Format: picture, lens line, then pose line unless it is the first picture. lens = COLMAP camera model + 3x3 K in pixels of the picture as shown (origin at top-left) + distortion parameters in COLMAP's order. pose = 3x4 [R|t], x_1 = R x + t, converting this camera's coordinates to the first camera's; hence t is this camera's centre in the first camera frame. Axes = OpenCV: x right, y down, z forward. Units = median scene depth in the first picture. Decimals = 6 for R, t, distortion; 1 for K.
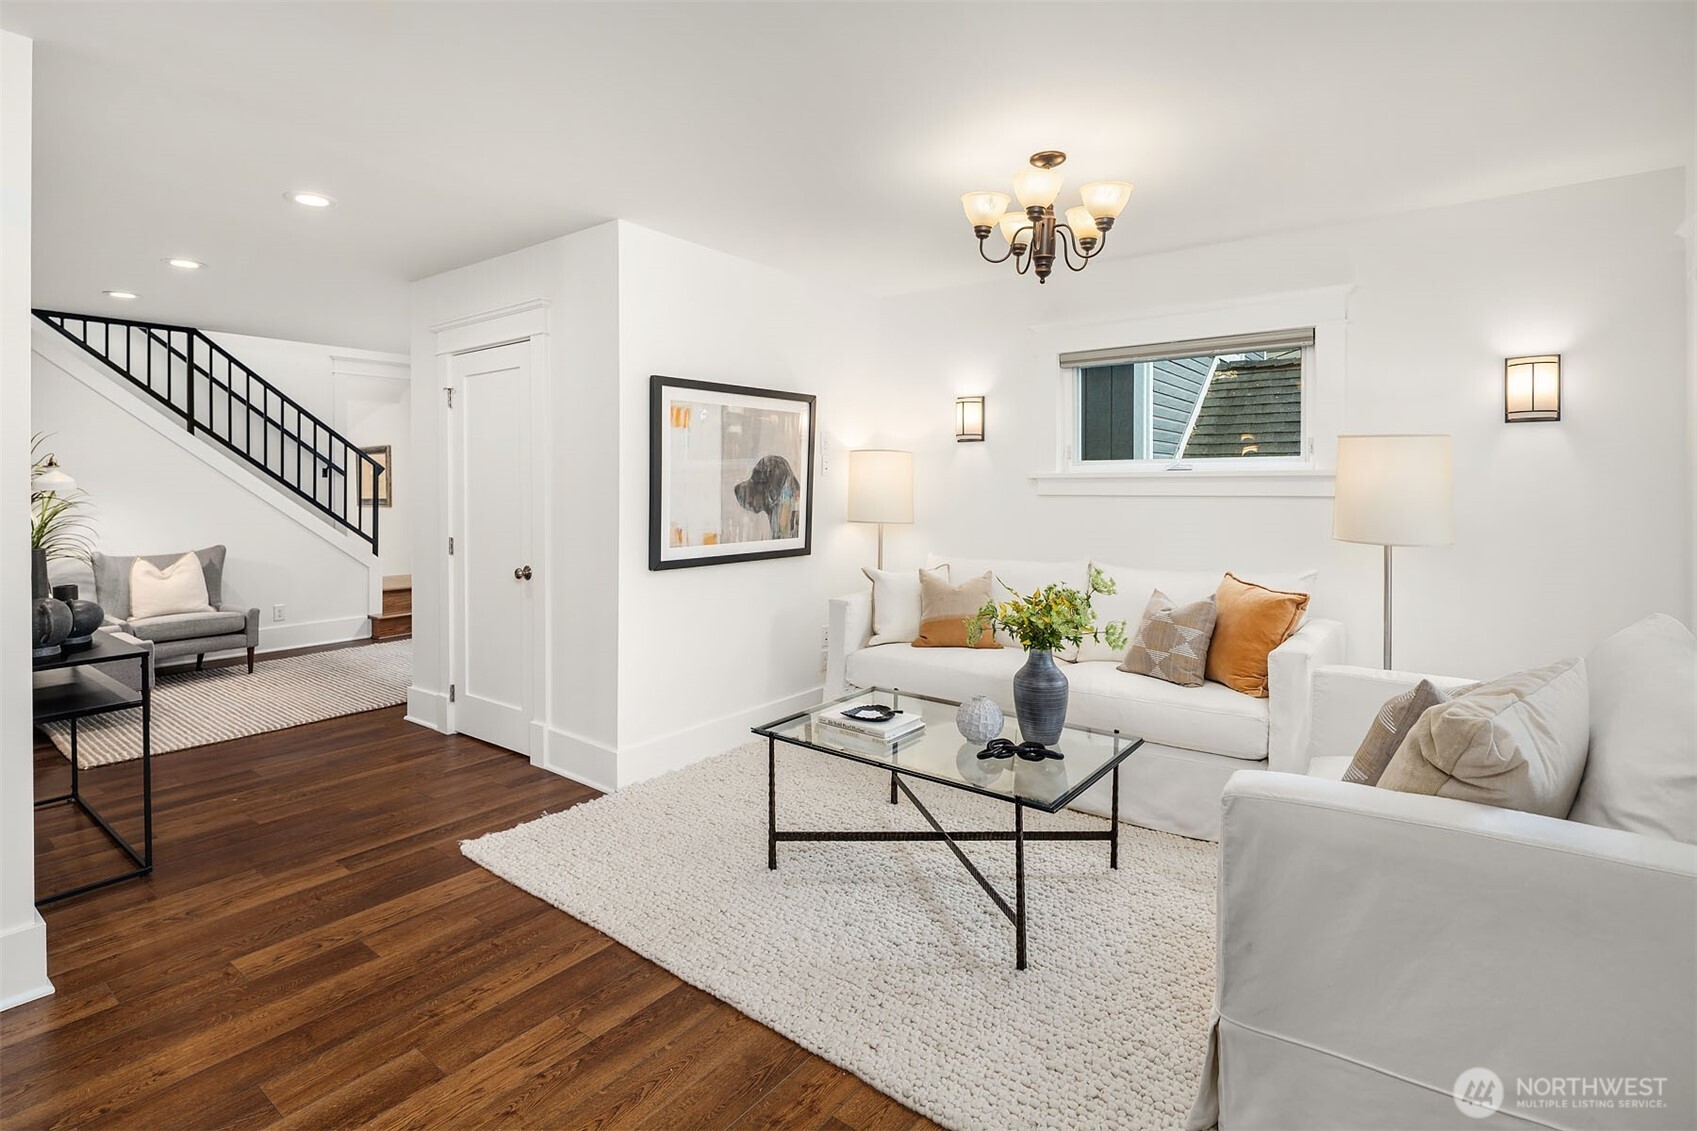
lens RADIAL K [[830.7, 0, 815.1], [0, 830.7, 489.7], [0, 0, 1]] dist [0.004846, -0.005440]
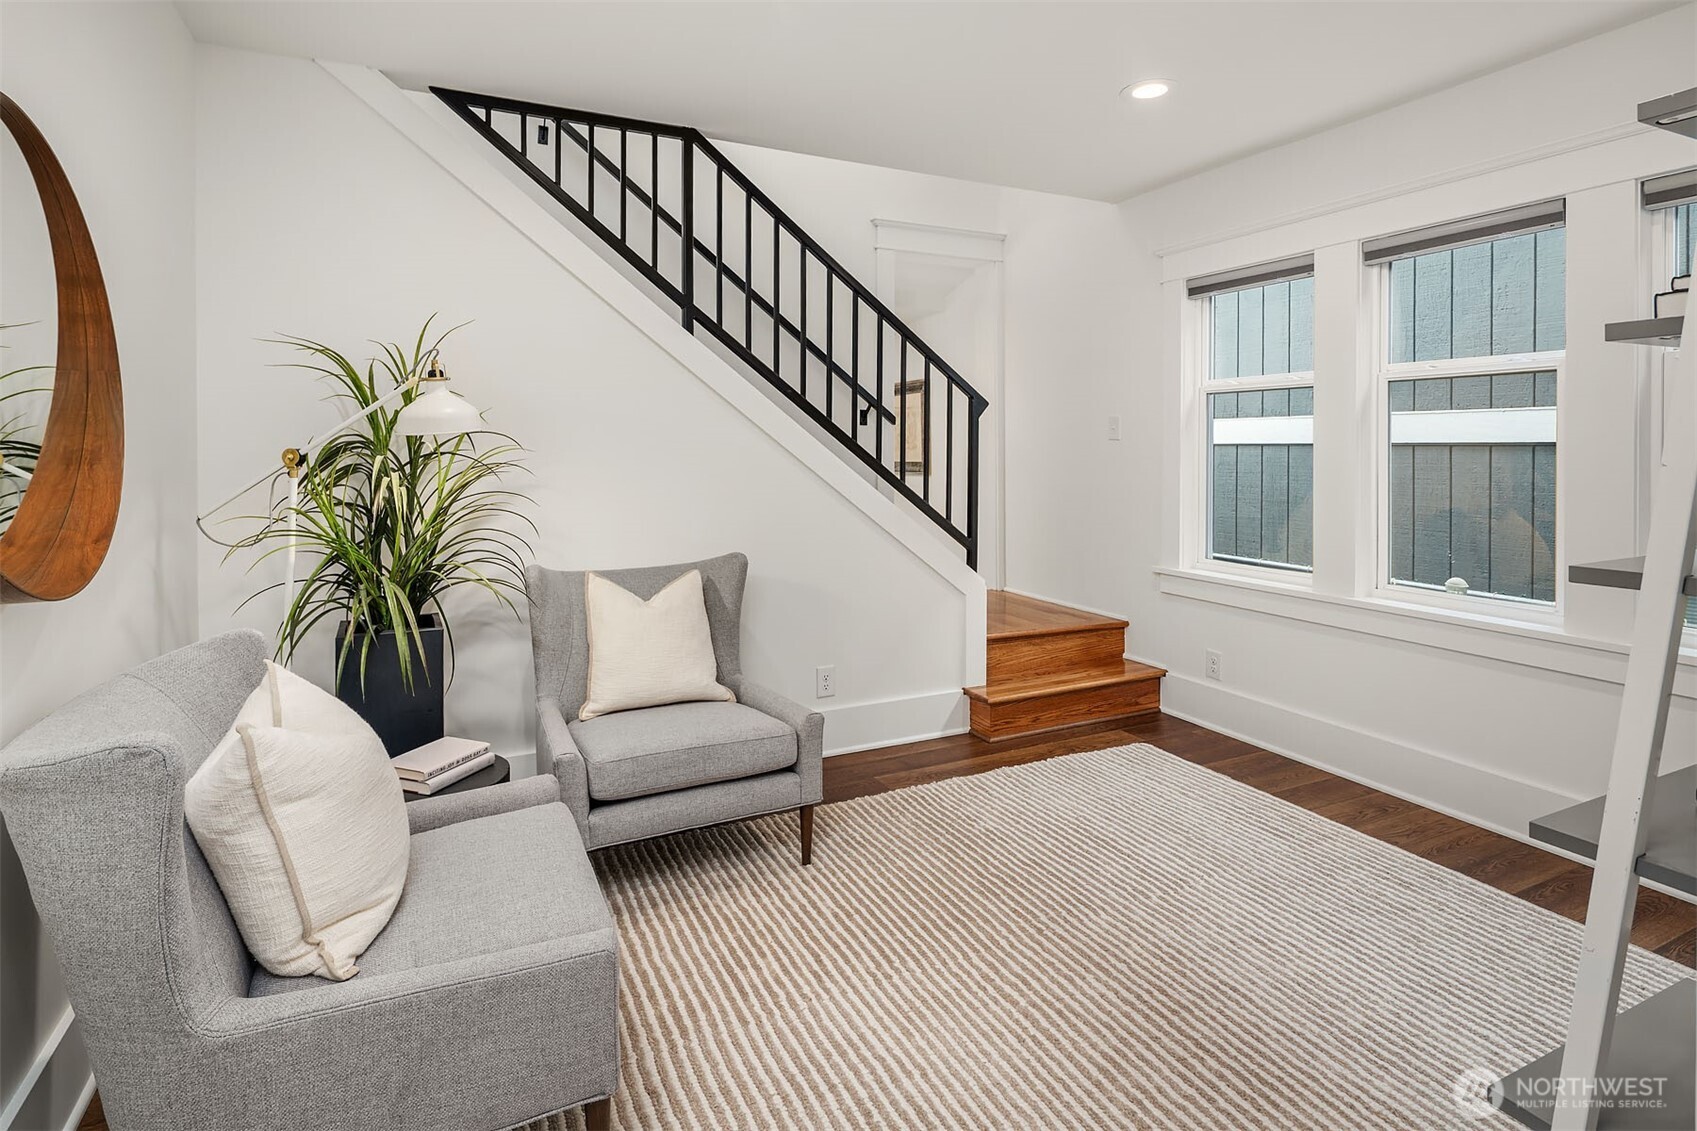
lens RADIAL K [[830.7, 0, 831.2], [0, 830.7, 443.0], [0, 0, 1]] dist [0.004846, -0.005440]
pose [[0.904308, -0.003334, -0.426868, -0.724604], [-0.003306, 0.999885, -0.014814, 0.014248], [0.426868, 0.014807, 0.904193, 0.921454]]
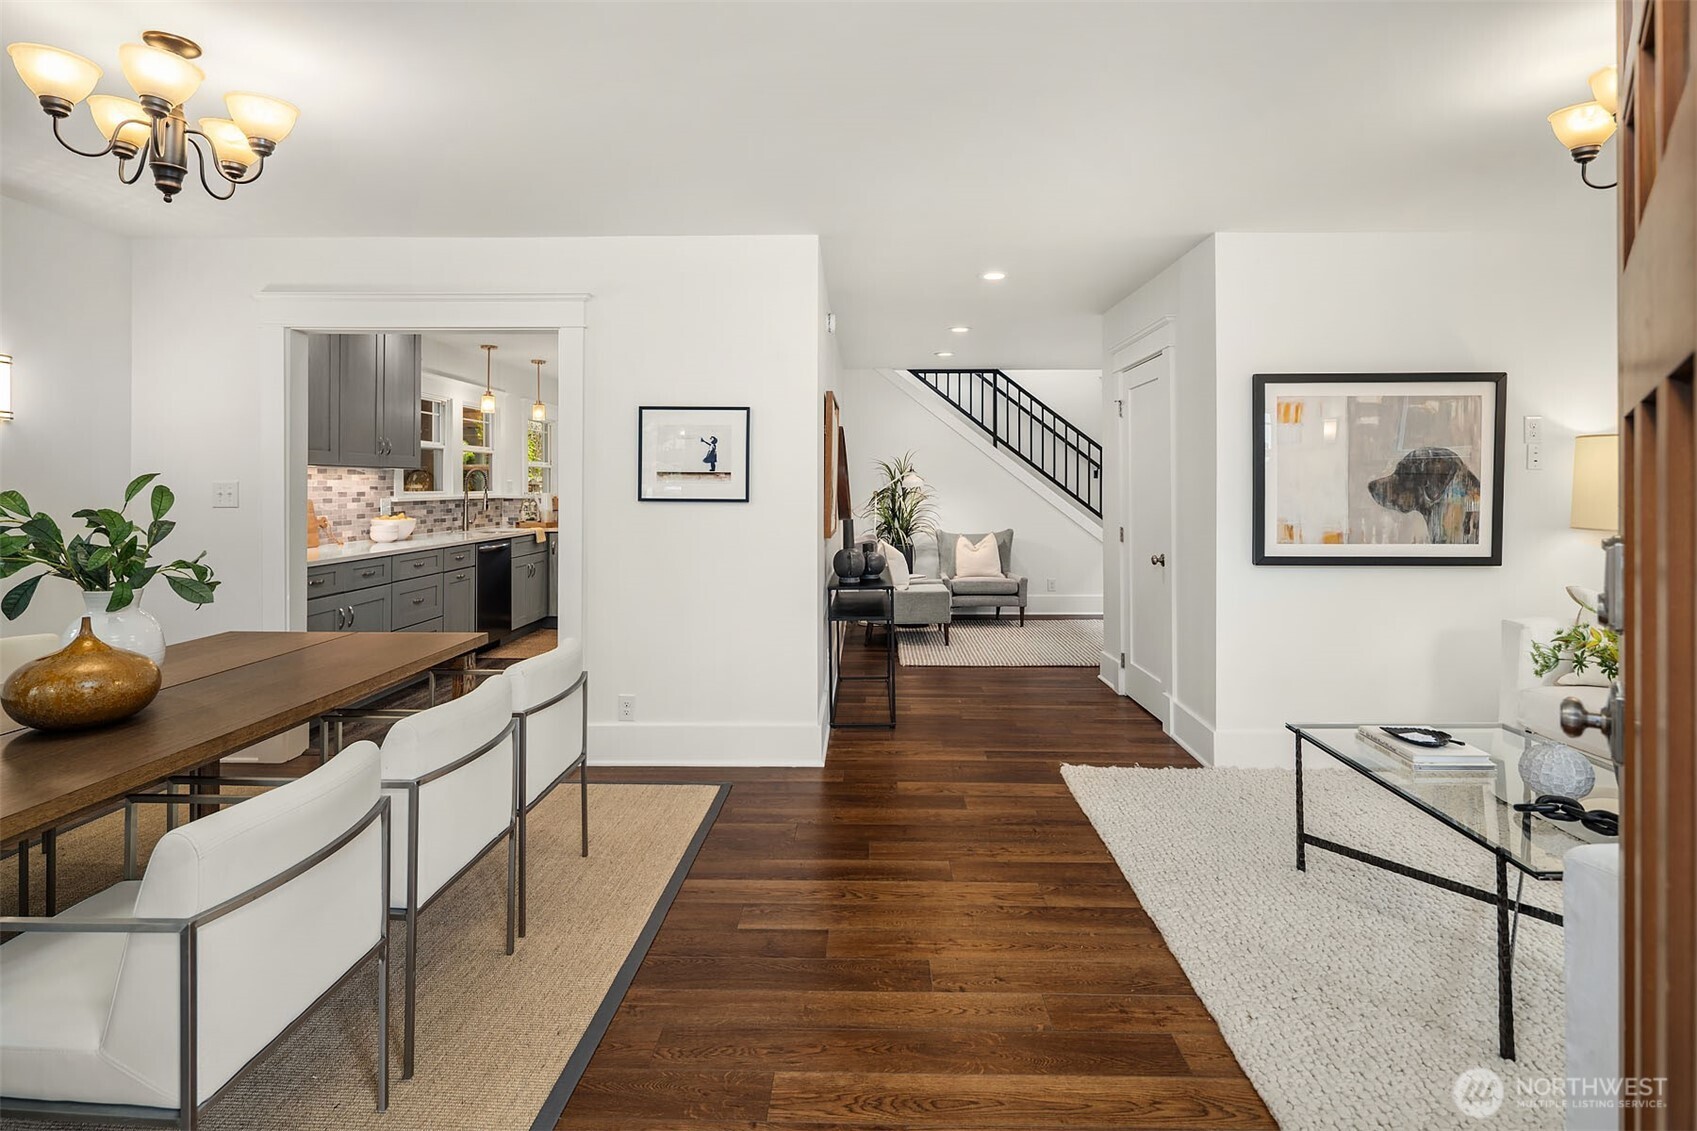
lens RADIAL K [[830.7, 0, 843.6], [0, 830.7, 482.9], [0, 0, 1]] dist [0.004846, -0.005440]
pose [[0.594532, -0.002938, -0.804067, 0.319748], [-0.006074, 0.999948, -0.008145, 0.007720], [0.804049, 0.009726, 0.594484, -0.017658]]
